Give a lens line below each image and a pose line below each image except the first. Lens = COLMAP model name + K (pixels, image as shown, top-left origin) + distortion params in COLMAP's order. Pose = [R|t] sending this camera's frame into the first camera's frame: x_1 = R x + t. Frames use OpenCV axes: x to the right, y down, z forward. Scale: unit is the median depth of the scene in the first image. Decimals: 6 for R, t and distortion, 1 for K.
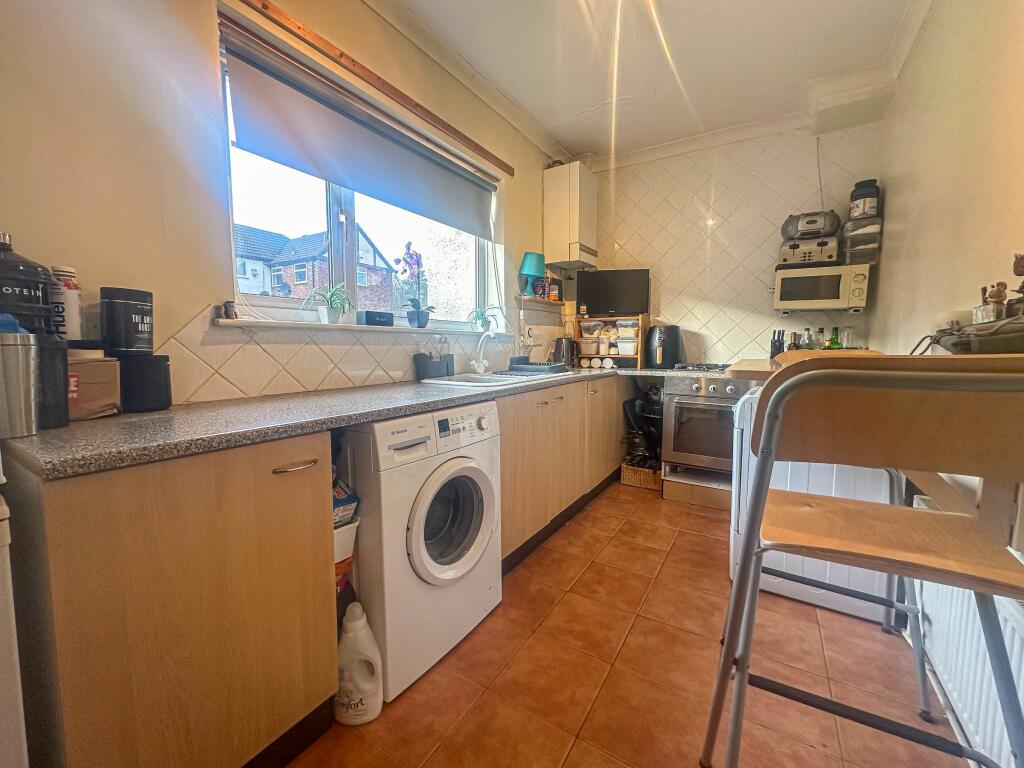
lens RADIAL K [[415.1, 0, 508.1], [0, 415.1, 382.1], [0, 0, 1]] dist [0.001127, 0.000188]
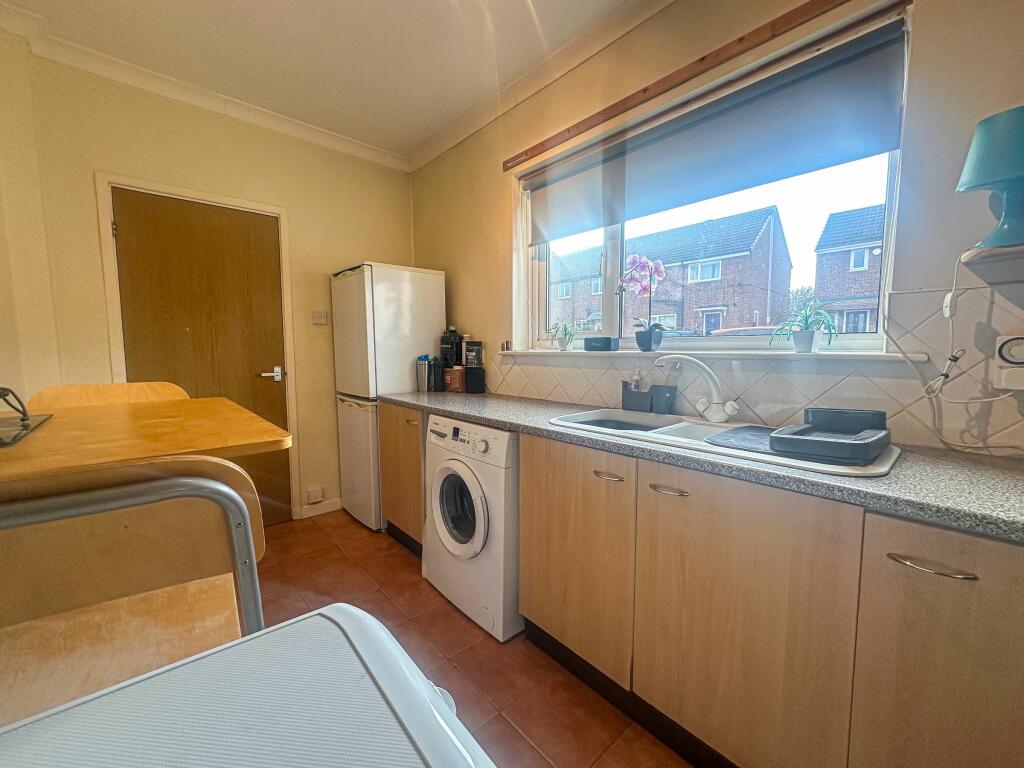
lens RADIAL K [[415.1, 0, 508.1], [0, 415.1, 382.1], [0, 0, 1]] dist [0.001127, 0.000188]
pose [[-0.288609, 0.075609, -0.954457, 1.006817], [-0.085872, 0.990815, 0.104455, -0.197108], [0.953588, 0.112108, -0.279465, 1.450965]]
